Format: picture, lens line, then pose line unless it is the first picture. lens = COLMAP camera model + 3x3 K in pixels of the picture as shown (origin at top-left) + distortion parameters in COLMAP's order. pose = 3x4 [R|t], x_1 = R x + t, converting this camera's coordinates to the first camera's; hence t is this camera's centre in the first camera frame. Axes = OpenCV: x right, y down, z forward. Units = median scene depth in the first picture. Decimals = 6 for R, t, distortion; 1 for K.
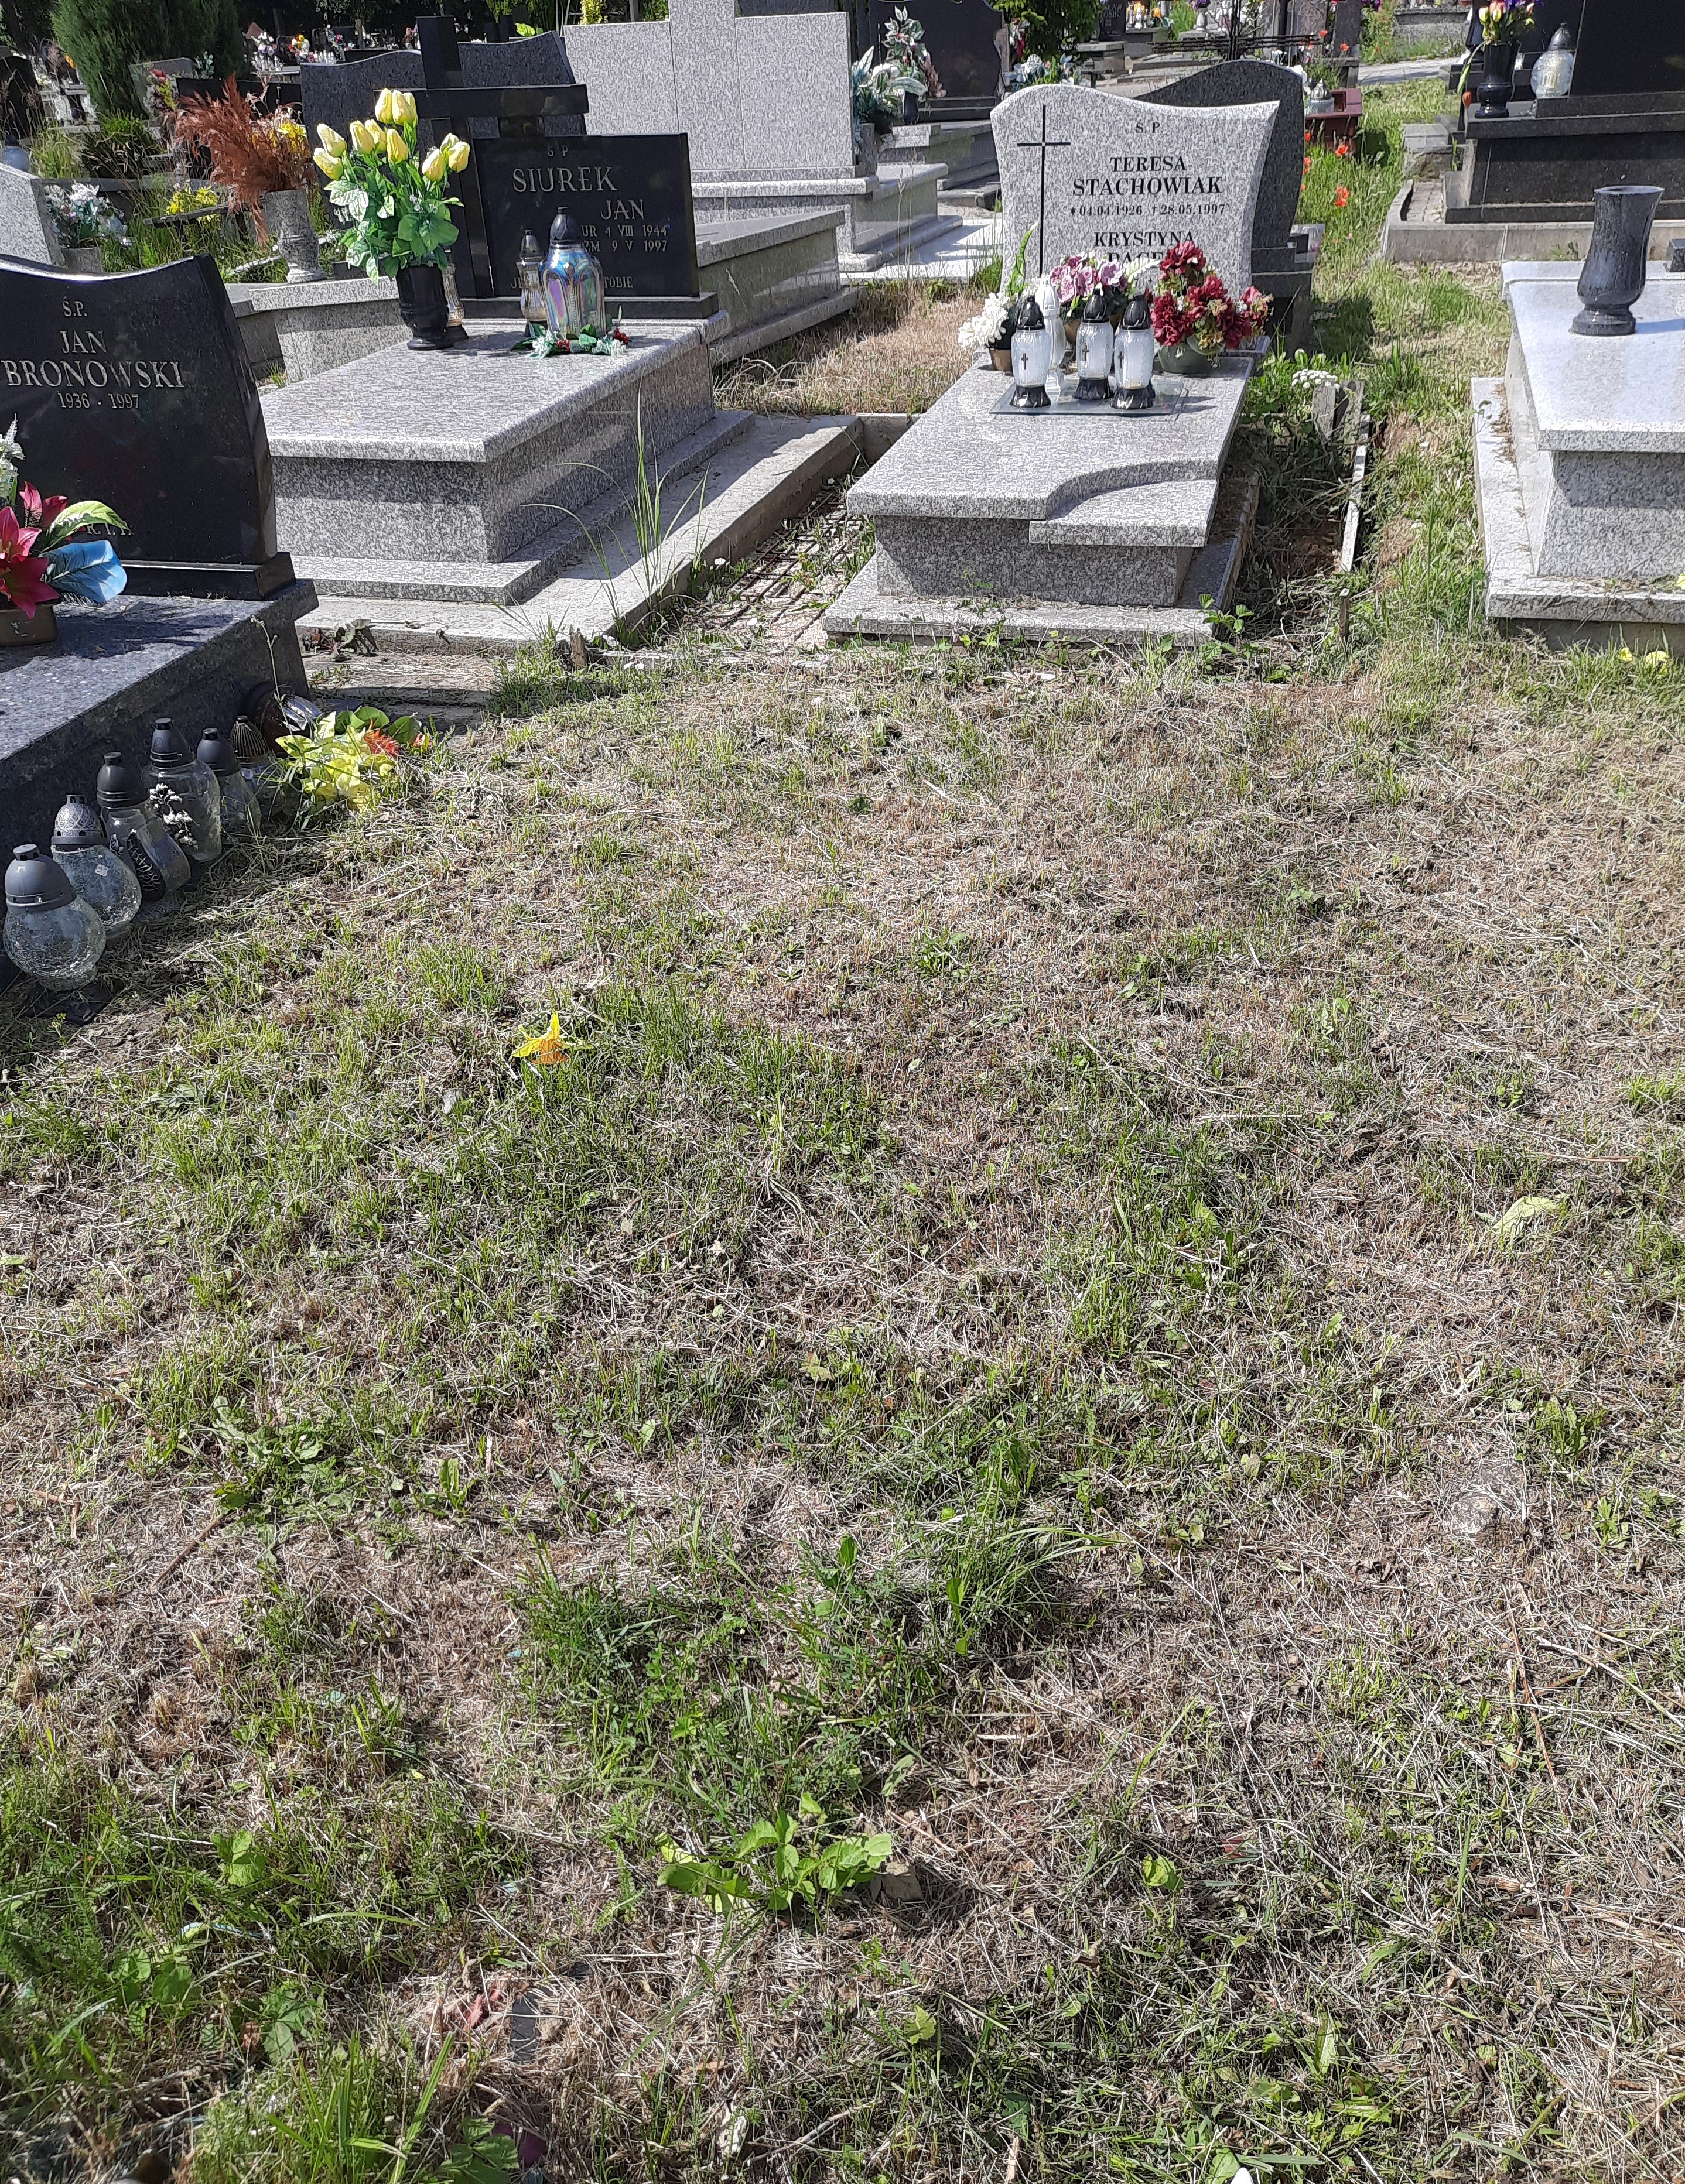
lens RADIAL K [[1637.7, 0, 842.5], [0, 1637.7, 1092.0], [0, 0, 1]] dist [0.011788, -0.054586]
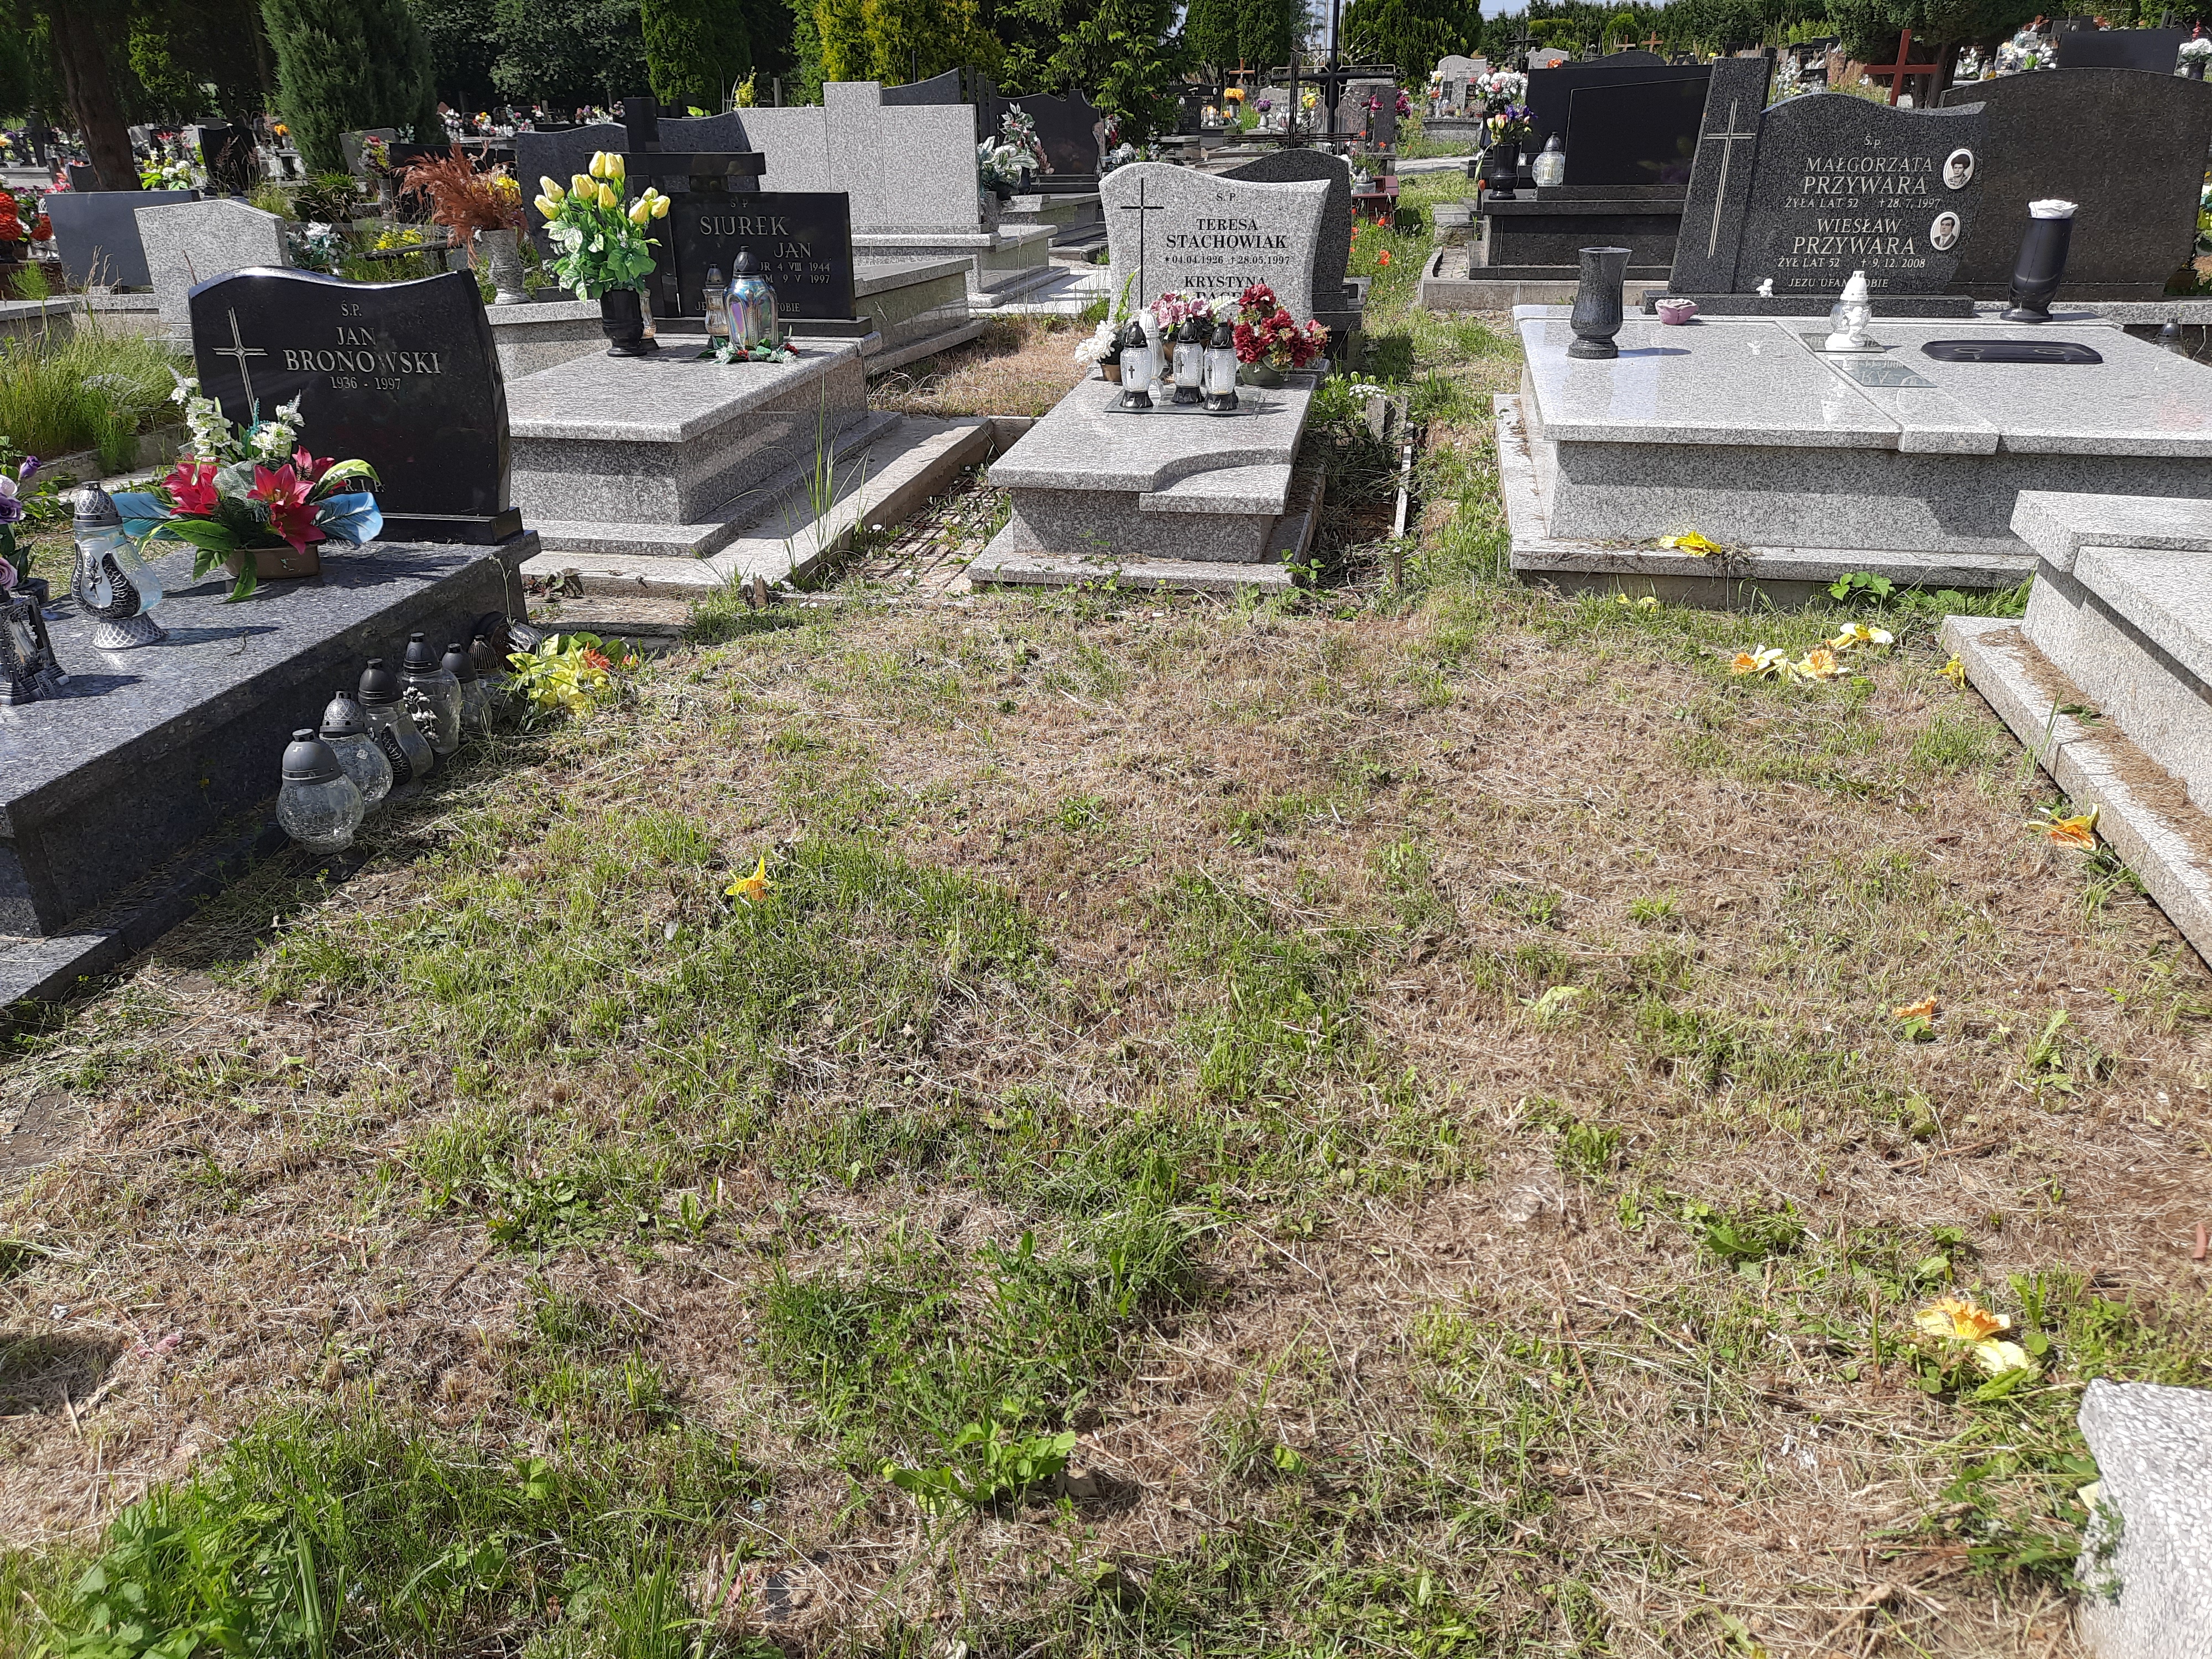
lens RADIAL K [[1602.1, 0, 1049.7], [0, 1602.1, 827.7], [0, 0, 1]] dist [0.000188, -0.112791]
pose [[0.997695, 0.001448, 0.067836, -0.044339], [0.009581, 0.986748, -0.161979, 0.119590], [-0.067172, 0.162256, 0.984460, -0.167046]]
